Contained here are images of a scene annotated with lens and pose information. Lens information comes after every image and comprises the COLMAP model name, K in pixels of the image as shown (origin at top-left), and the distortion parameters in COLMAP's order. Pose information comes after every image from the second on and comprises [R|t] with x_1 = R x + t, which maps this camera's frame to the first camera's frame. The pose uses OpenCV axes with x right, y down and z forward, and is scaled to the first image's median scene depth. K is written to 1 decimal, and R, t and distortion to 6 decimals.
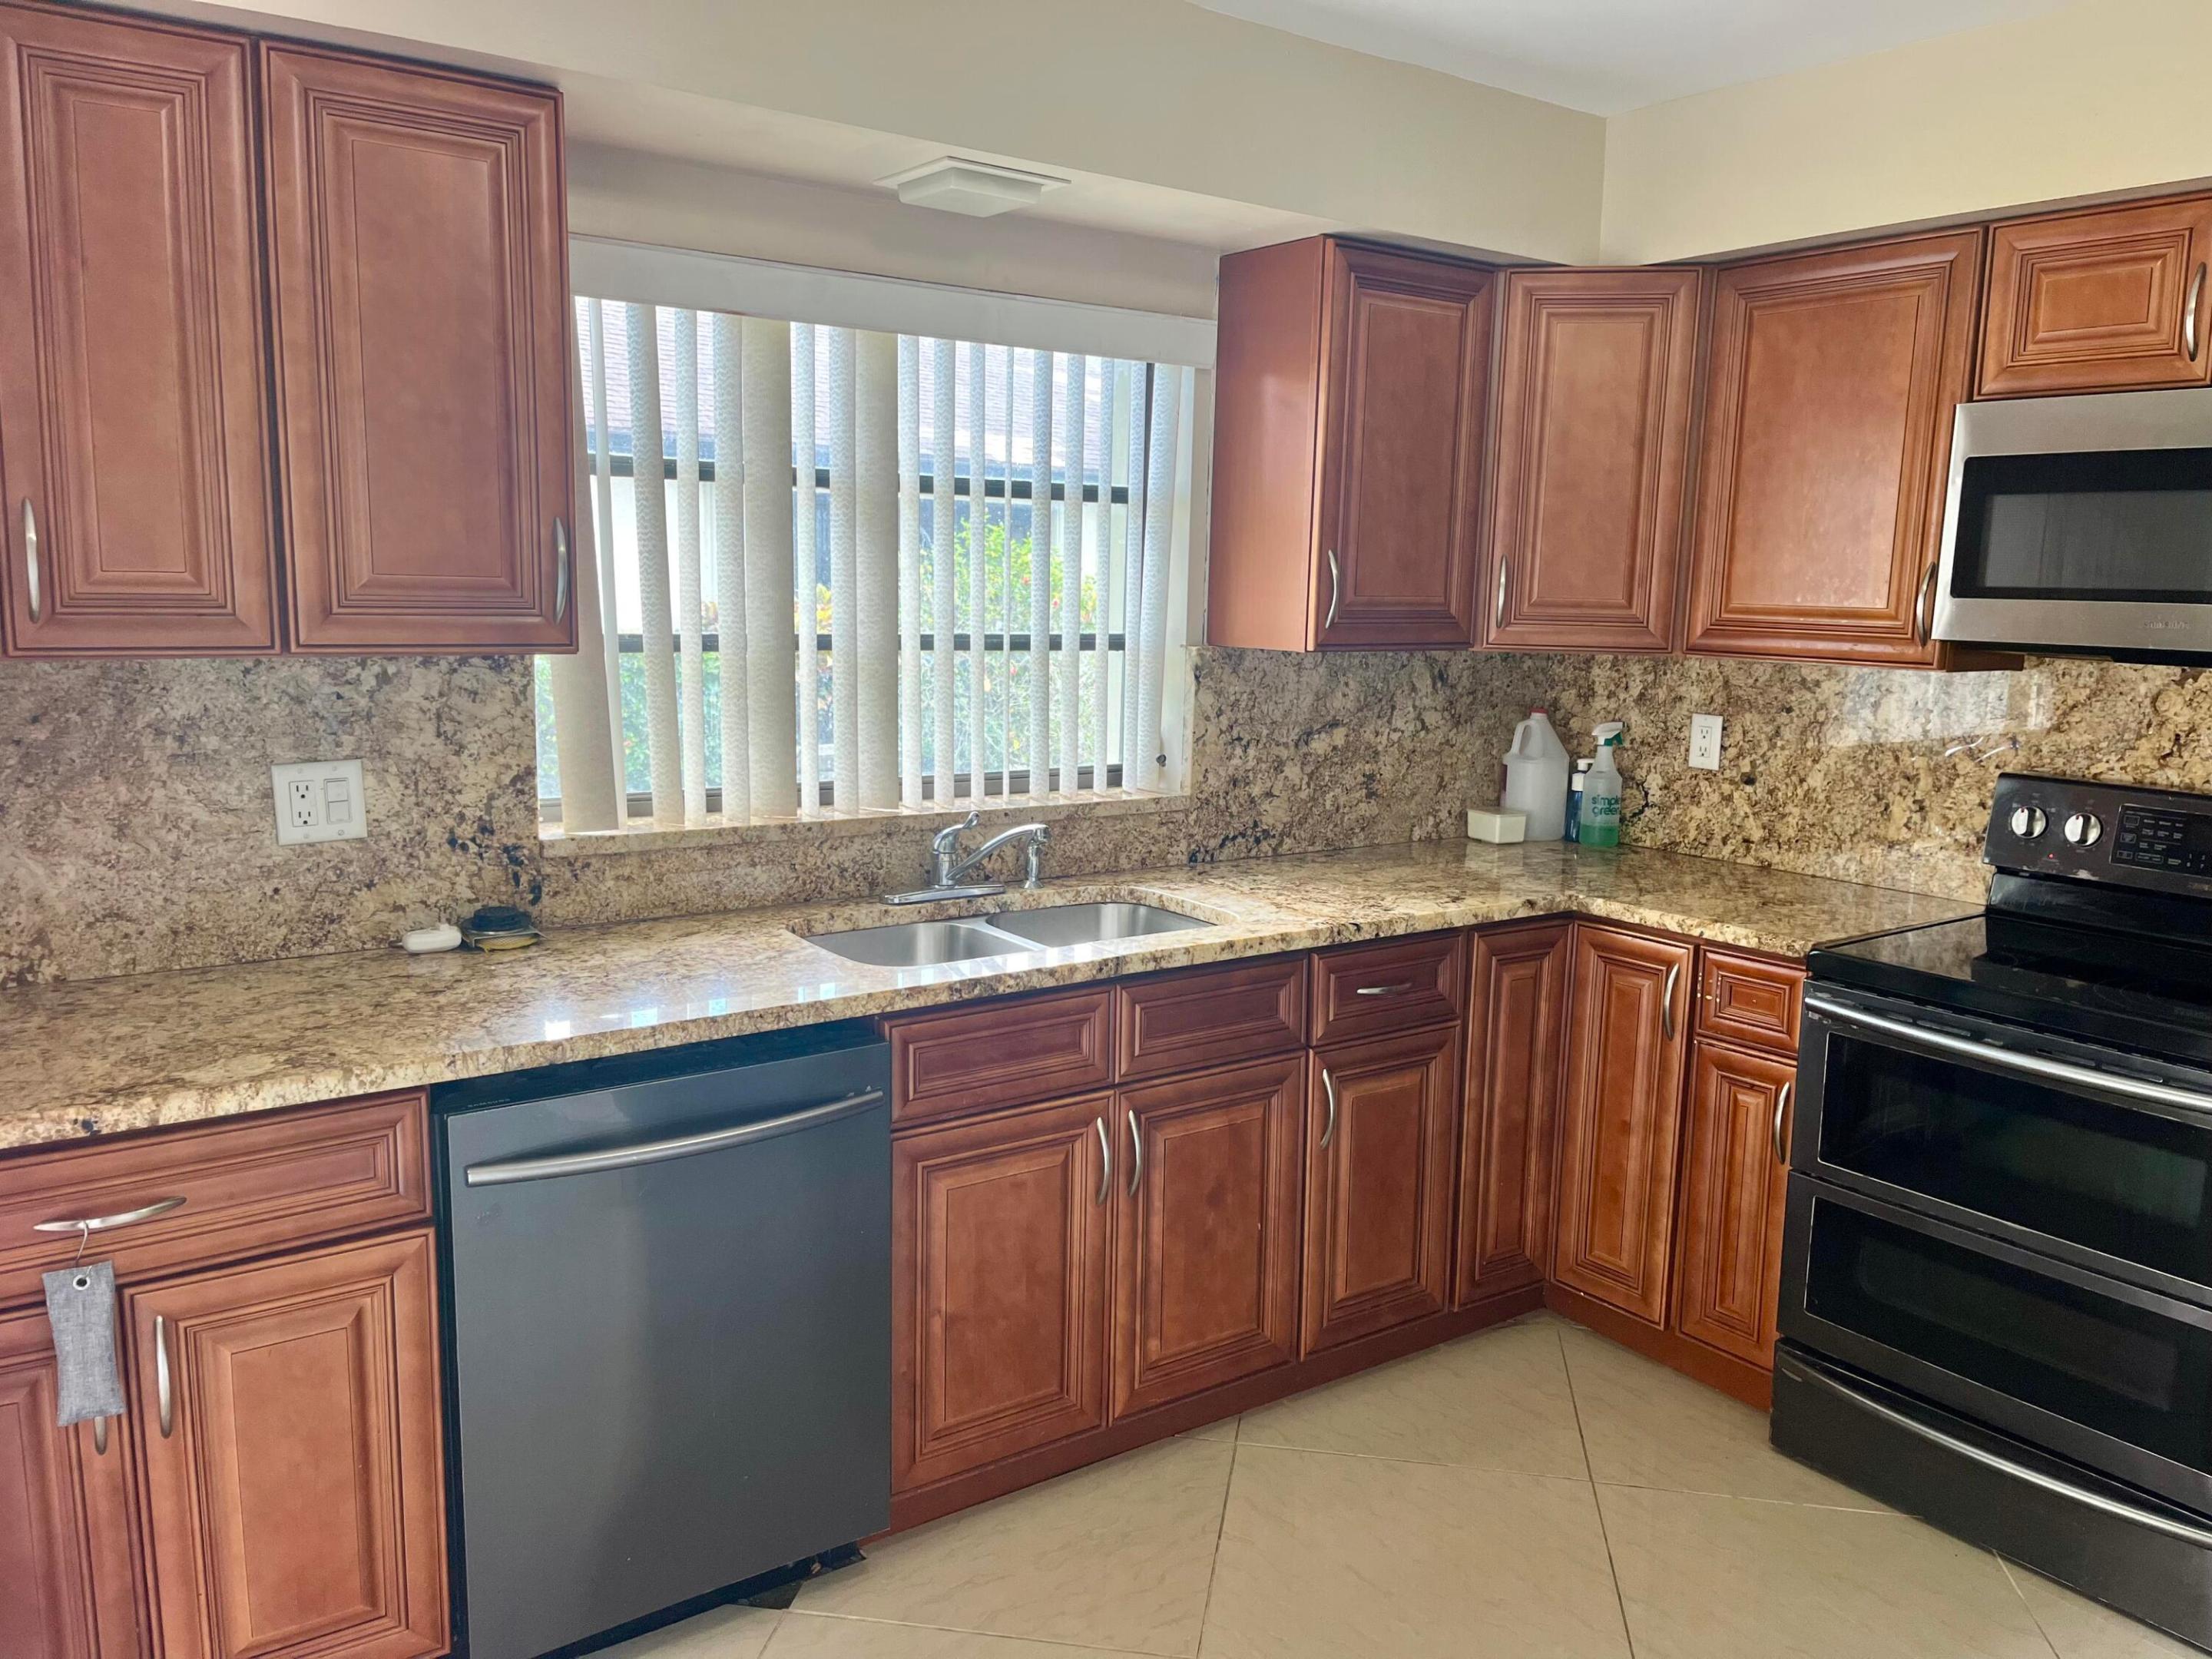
lens RADIAL K [[1717.5, 0, 1143.0], [0, 1717.5, 836.7], [0, 0, 1]] dist [0.118359, -0.159522]
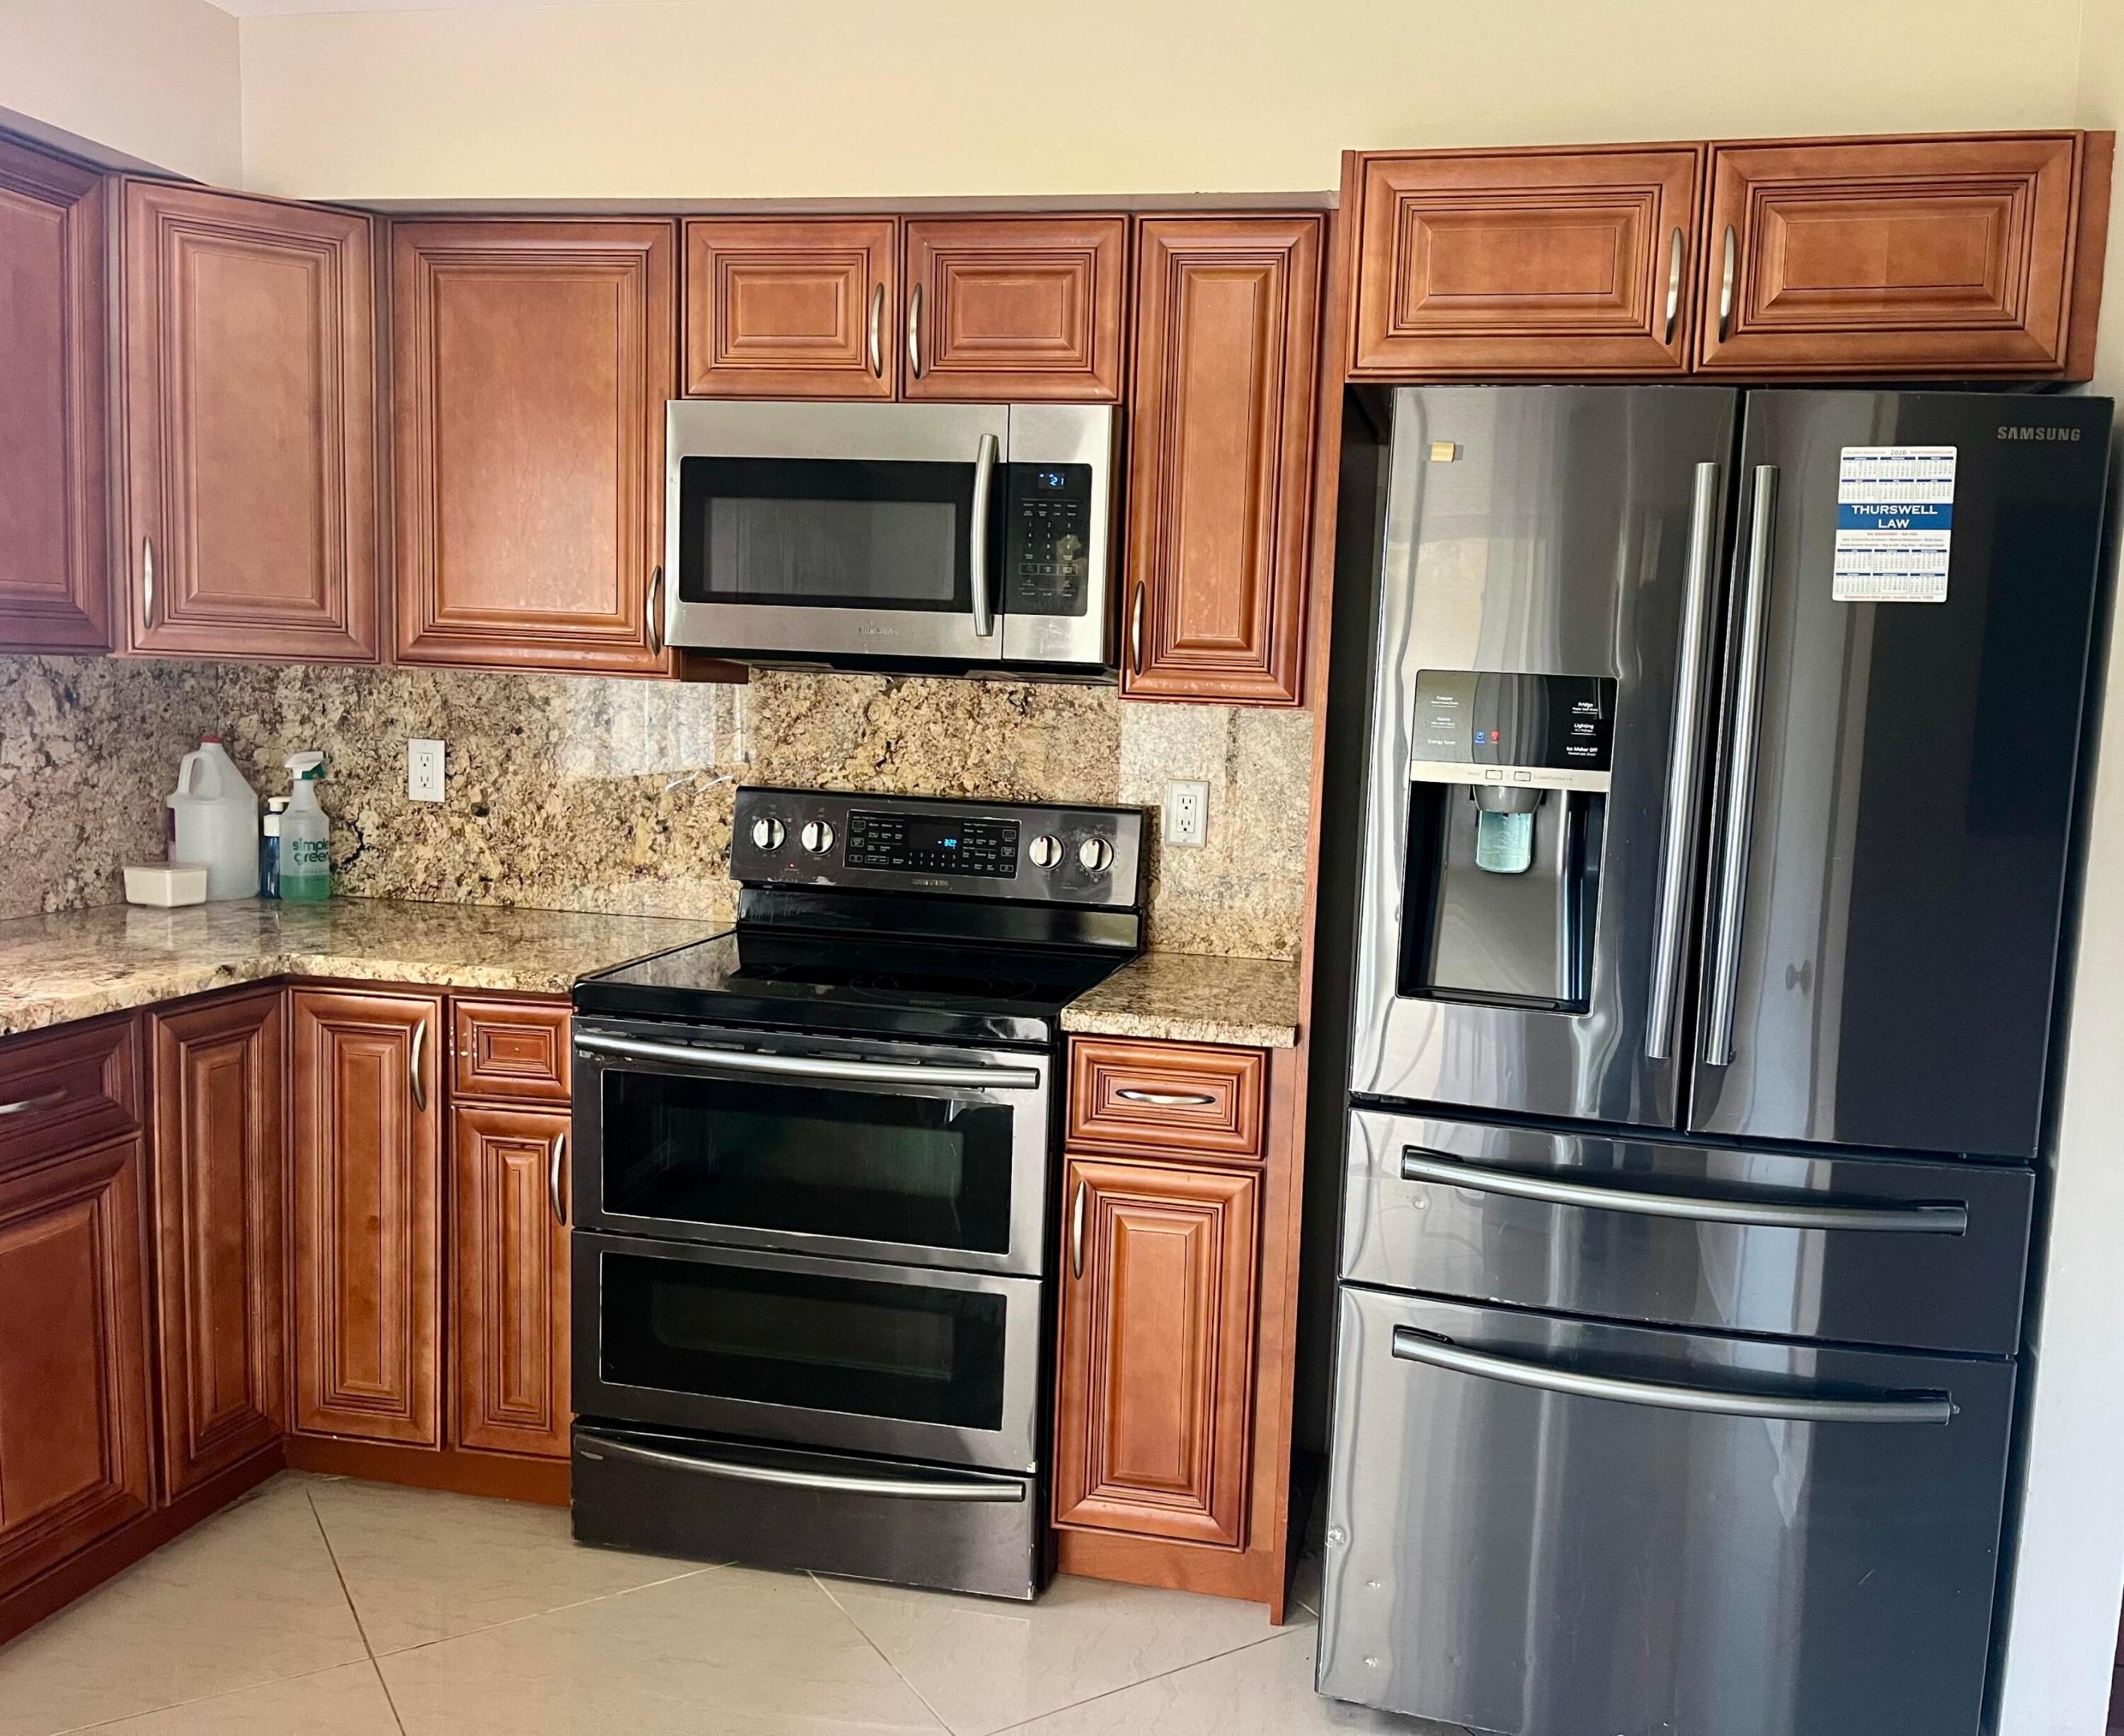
lens RADIAL K [[1736.4, 0, 1176.5], [0, 1736.4, 865.5], [0, 0, 1]] dist [0.074393, -0.104833]
pose [[0.737952, -0.068222, 0.671396, 0.006194], [0.090127, 0.995928, 0.002137, 0.028606], [-0.668808, 0.058934, 0.741095, 0.104430]]
